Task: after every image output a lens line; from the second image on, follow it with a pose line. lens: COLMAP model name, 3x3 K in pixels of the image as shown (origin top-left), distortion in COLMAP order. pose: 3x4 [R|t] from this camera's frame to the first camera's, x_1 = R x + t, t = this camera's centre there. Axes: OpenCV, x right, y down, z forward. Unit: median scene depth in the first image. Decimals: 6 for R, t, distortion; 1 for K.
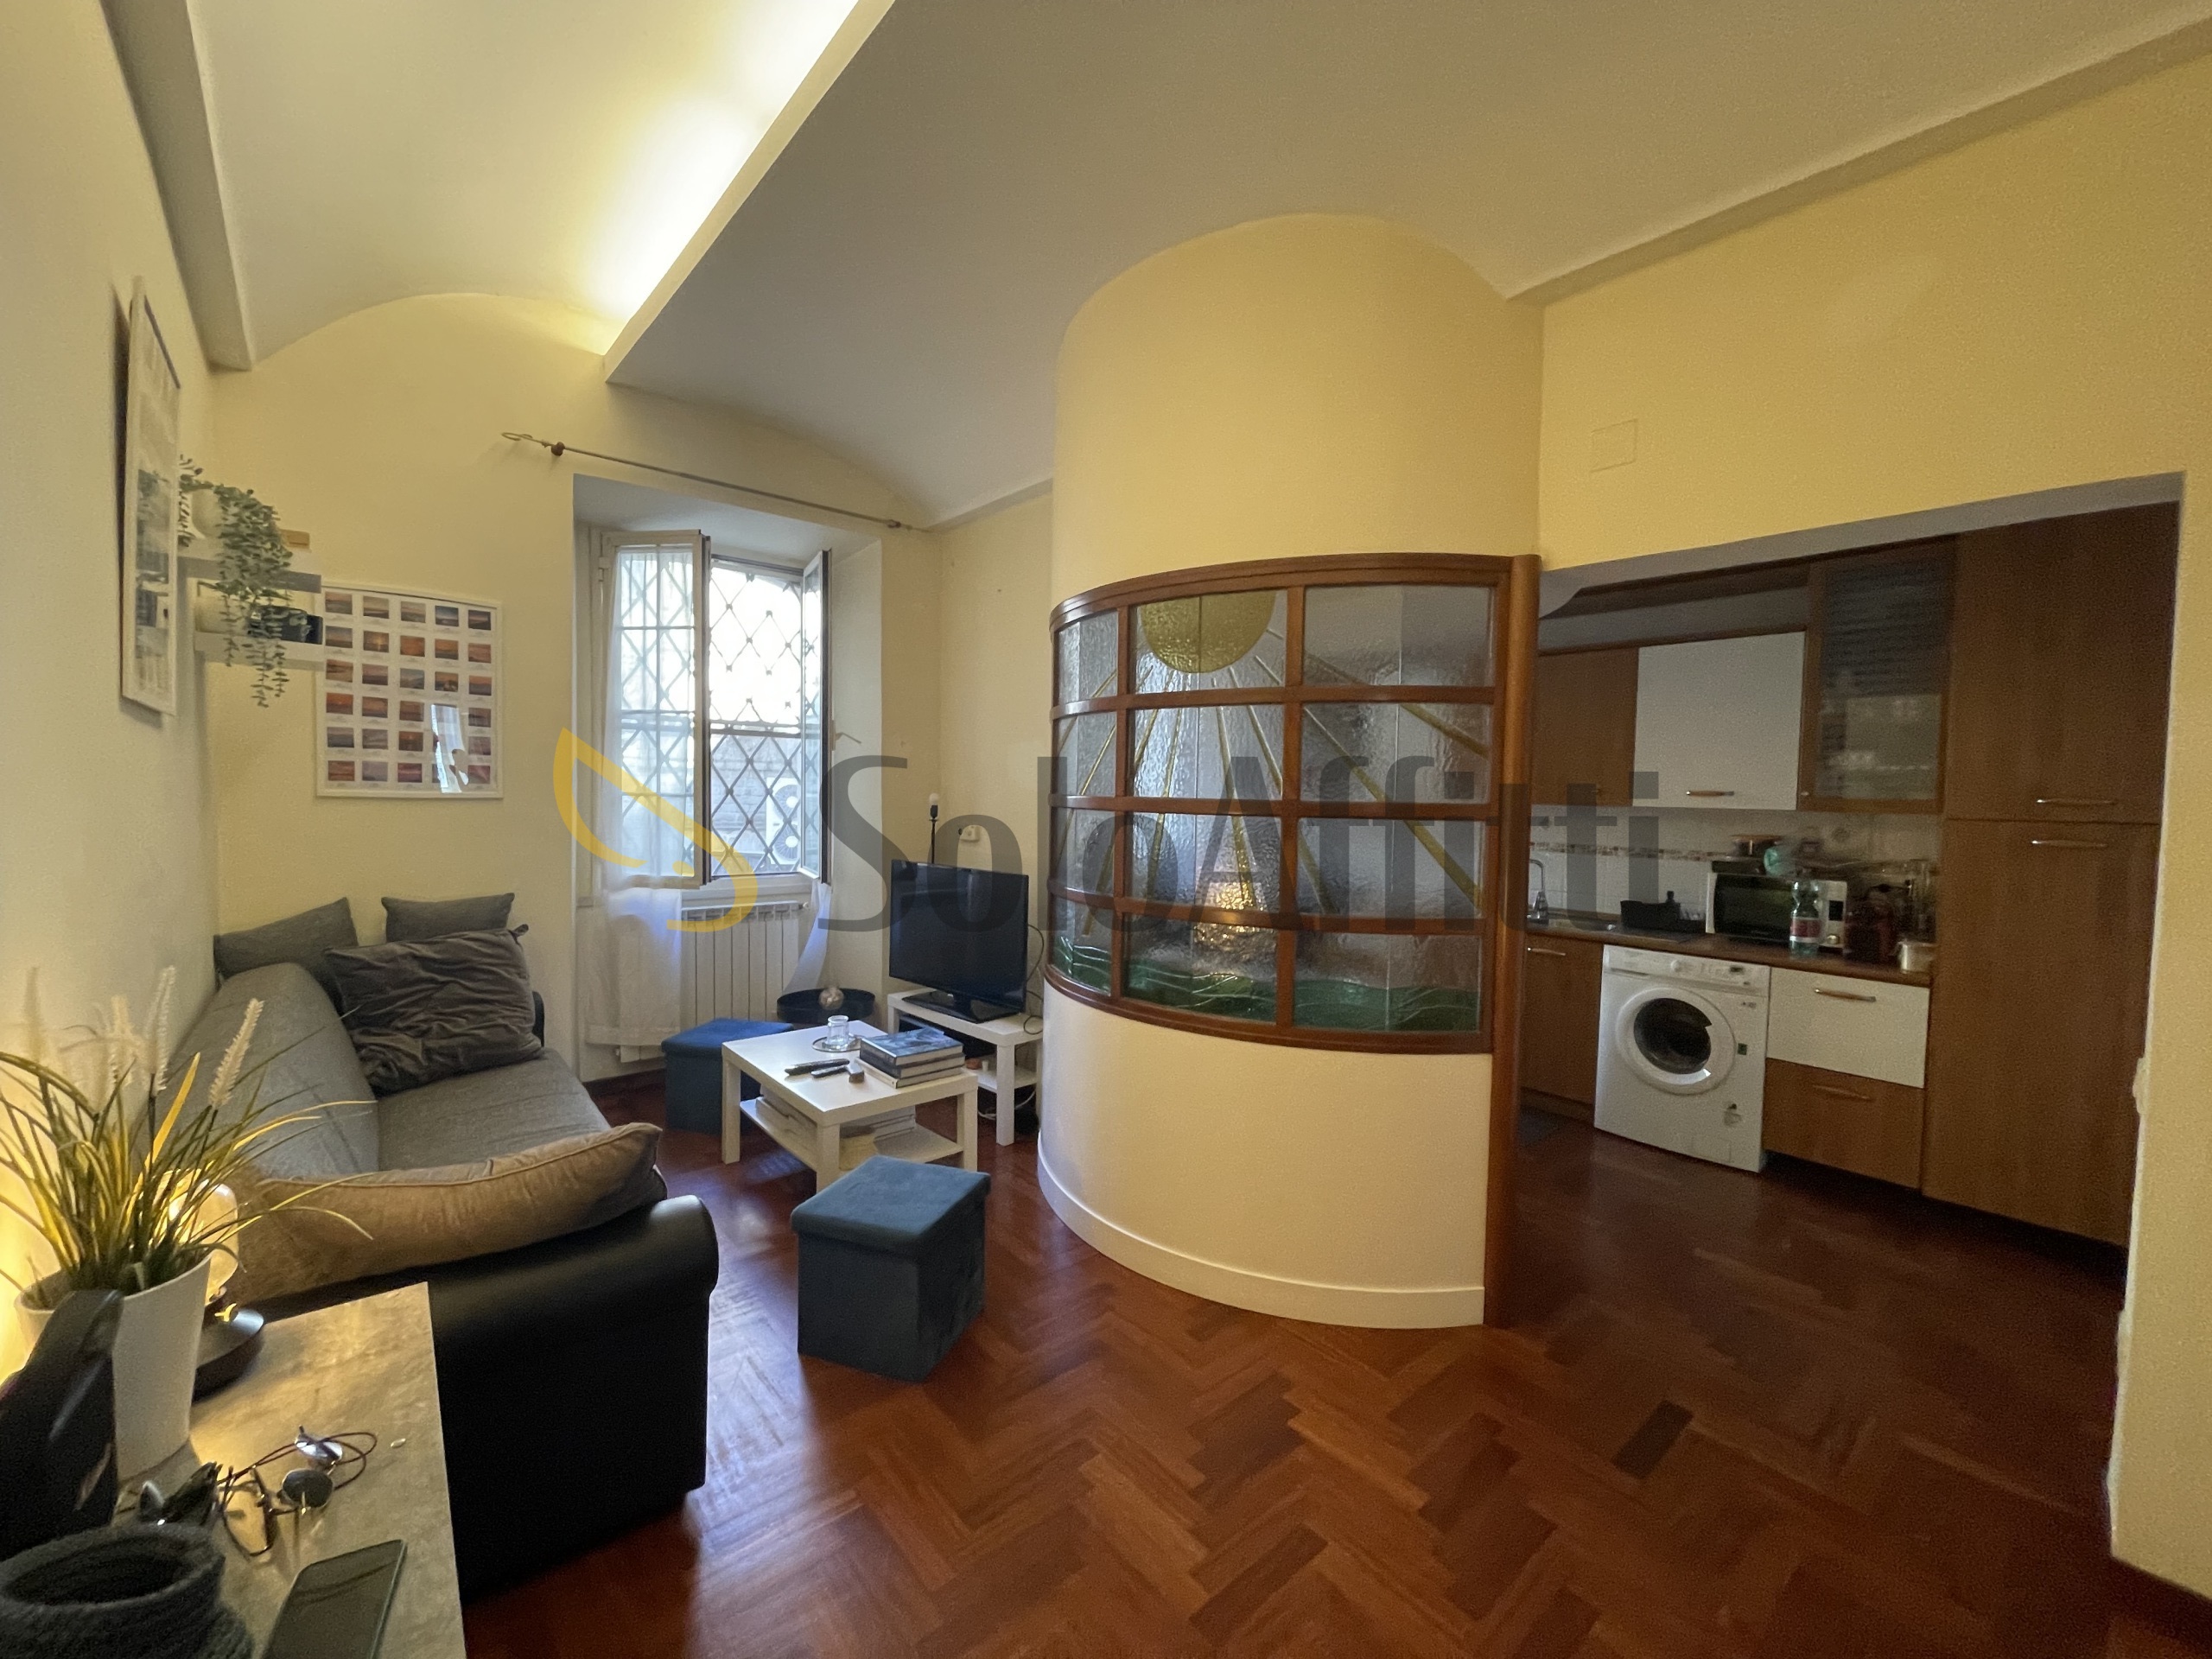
lens RADIAL K [[869.8, 0, 1072.7], [0, 869.8, 829.8], [0, 0, 1]] dist [0.000293, 0.000047]
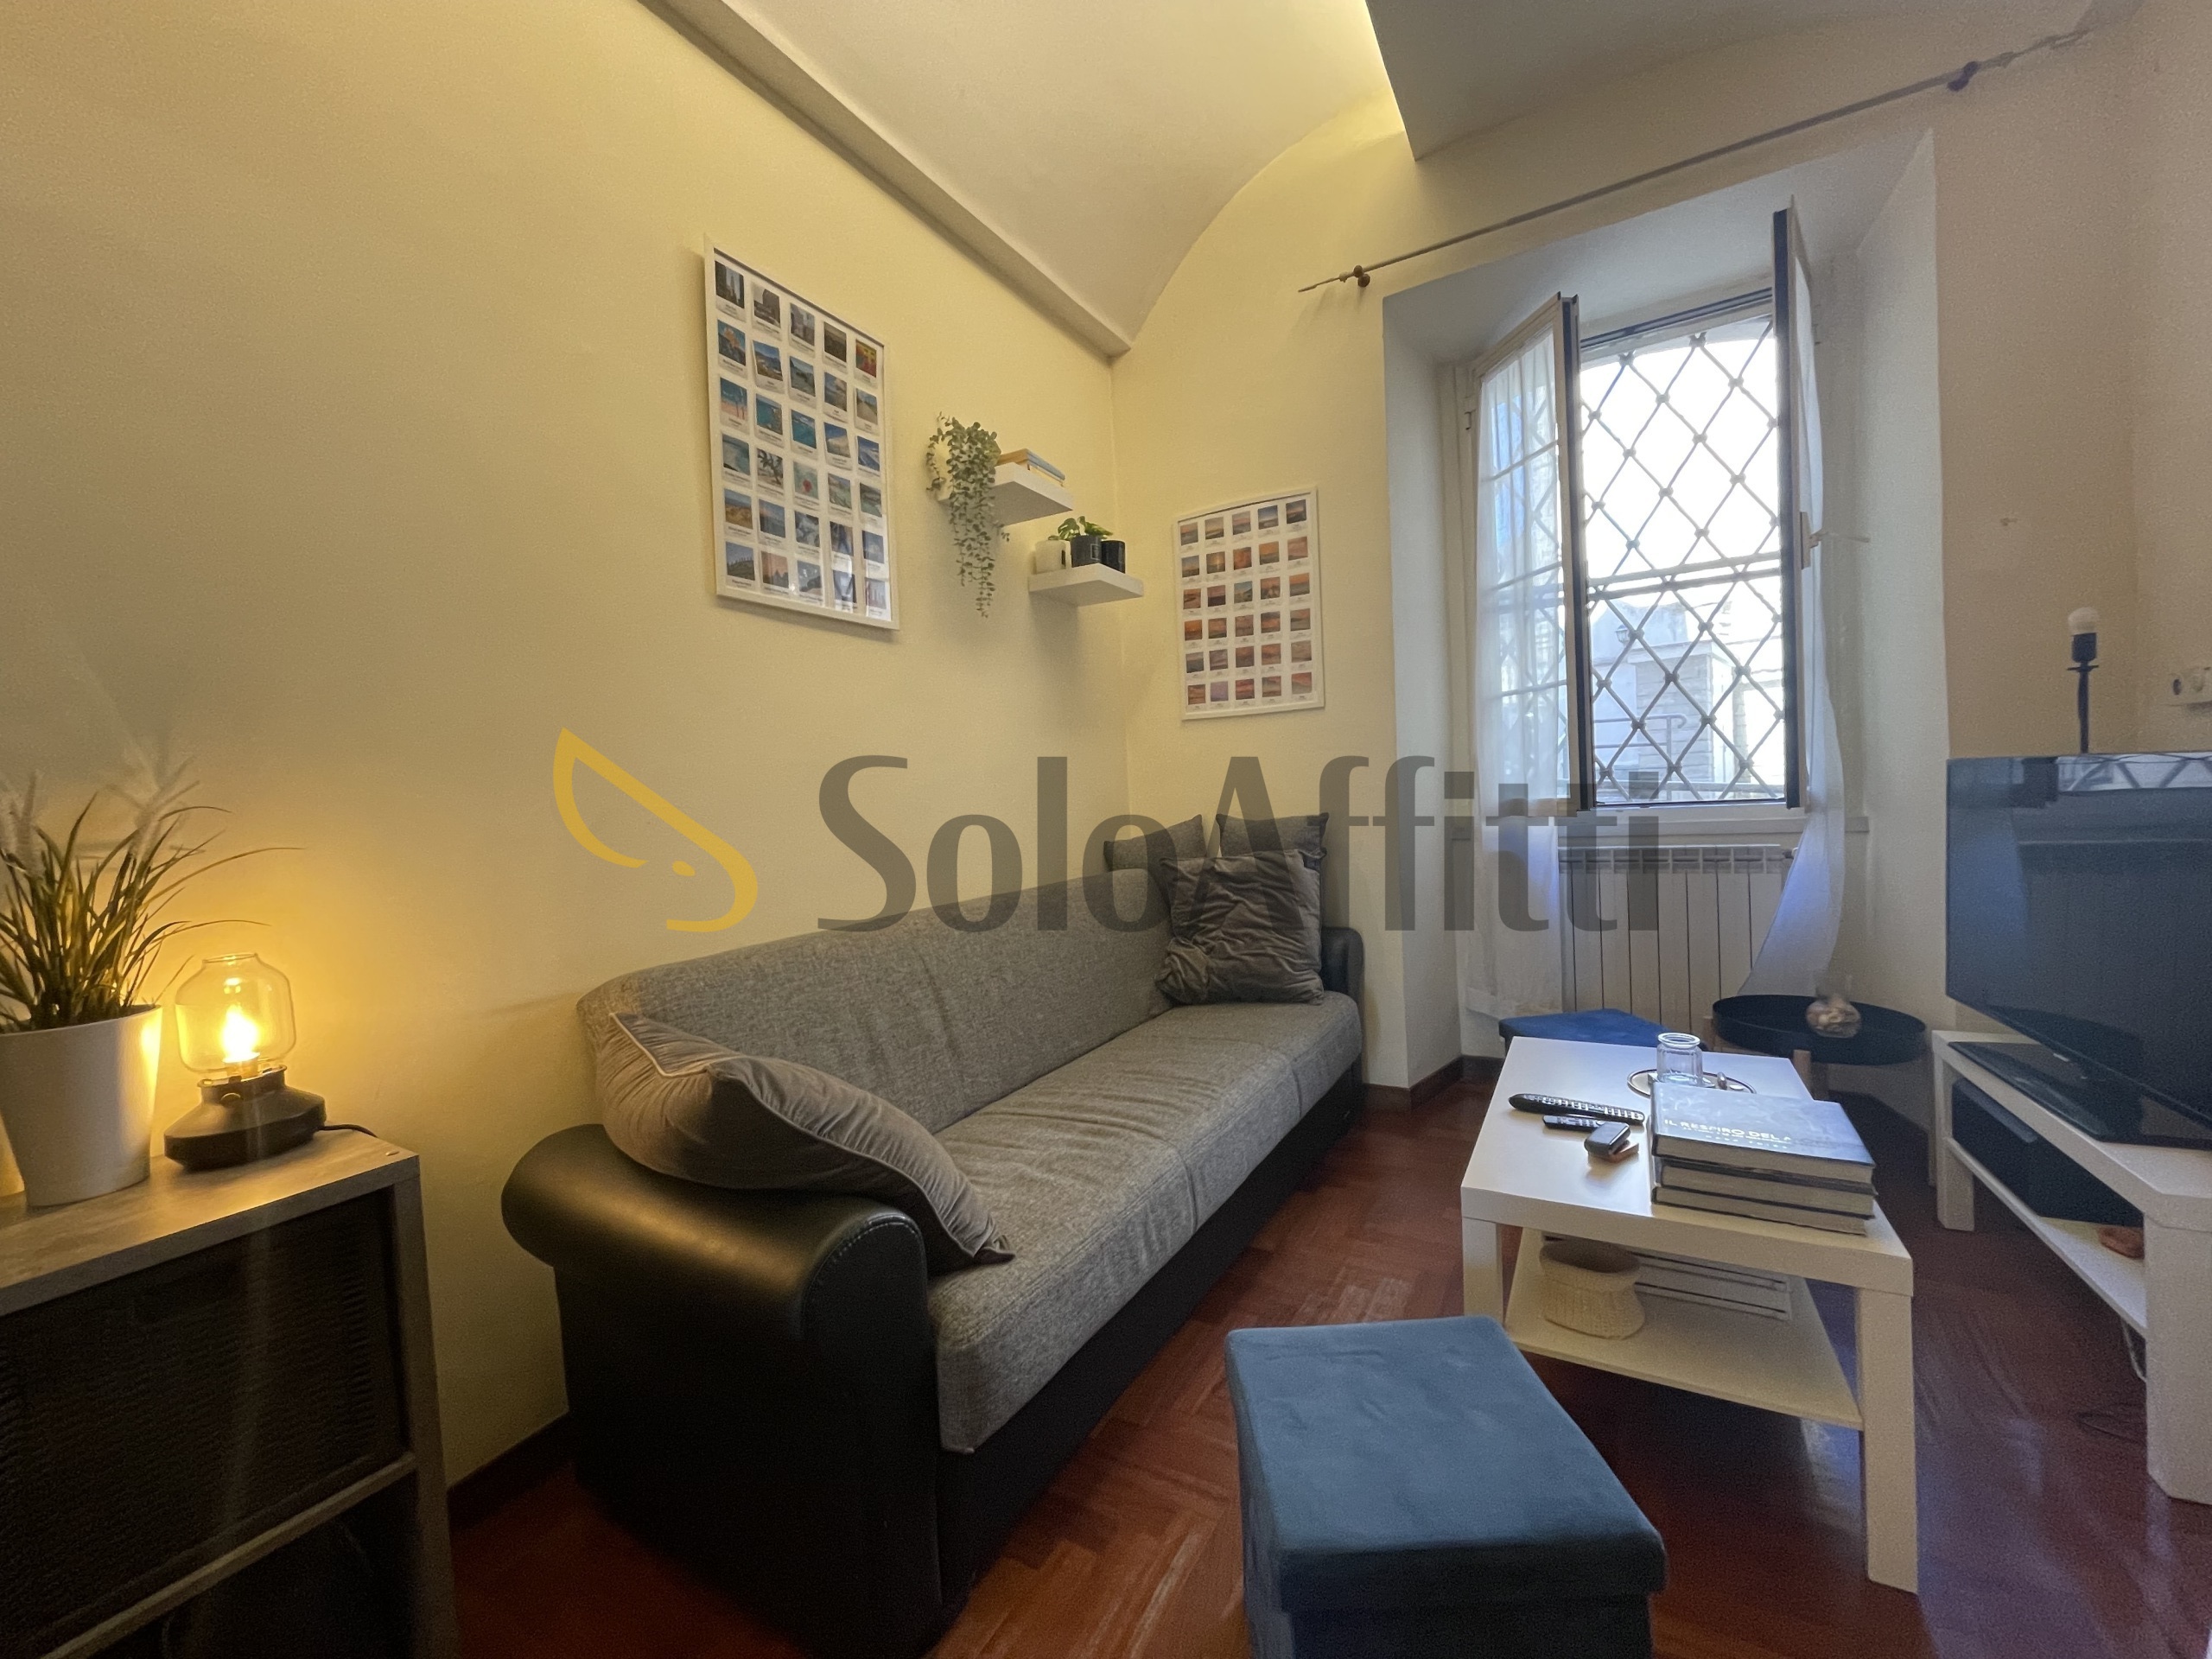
lens RADIAL K [[882.2, 0, 1106.0], [0, 882.2, 829.5], [0, 0, 1]] dist [-0.006496, -0.000255]
pose [[0.359058, 0.004059, -0.933306, 0.110828], [0.019026, 0.999751, 0.011667, 0.078949], [0.933121, -0.021946, 0.358891, 0.498544]]
